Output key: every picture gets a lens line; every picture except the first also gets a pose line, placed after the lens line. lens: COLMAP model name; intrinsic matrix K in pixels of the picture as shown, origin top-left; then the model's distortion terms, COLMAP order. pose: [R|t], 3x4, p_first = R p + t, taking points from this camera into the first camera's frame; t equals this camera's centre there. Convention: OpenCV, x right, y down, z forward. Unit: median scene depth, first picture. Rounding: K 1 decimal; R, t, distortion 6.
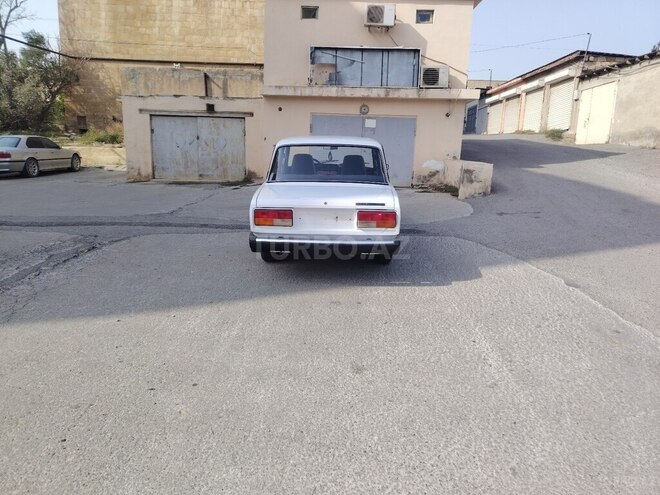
lens RADIAL K [[462.0, 0, 332.9], [0, 462.0, 244.1], [0, 0, 1]] dist [0.041088, -0.039772]
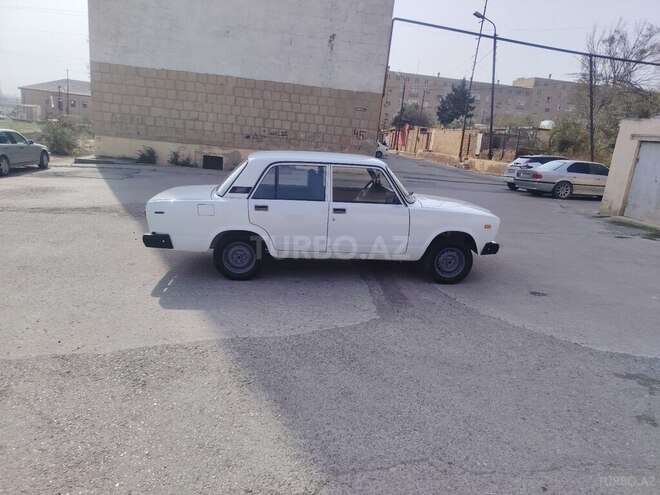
lens RADIAL K [[458.5, 0, 337.8], [0, 458.5, 256.8], [0, 0, 1]] dist [0.068536, -0.088897]
pose [[0.115323, 0.243847, -0.962933, 0.448424], [-0.283057, 0.937276, 0.203450, -0.110541], [0.952145, 0.249102, 0.177112, 0.433590]]
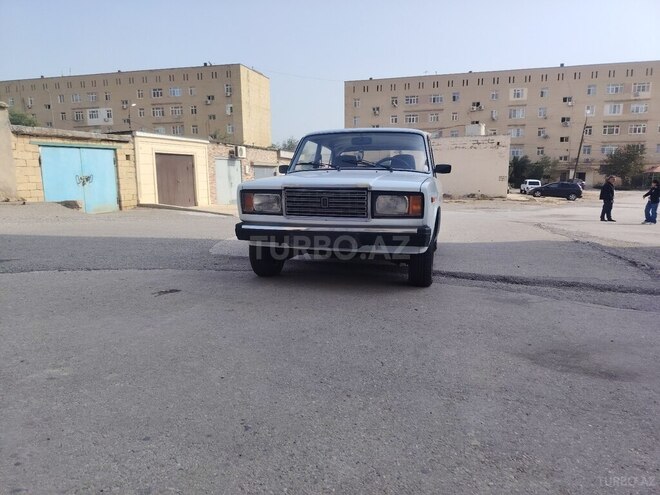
lens RADIAL K [[462.6, 0, 327.5], [0, 462.6, 247.9], [0, 0, 1]] dist [0.039229, -0.038067]
pose [[-0.964351, -0.063370, 0.256928, -0.070832], [0.029054, 0.939681, 0.340815, -0.157236], [-0.263028, 0.336130, -0.904341, 0.889852]]
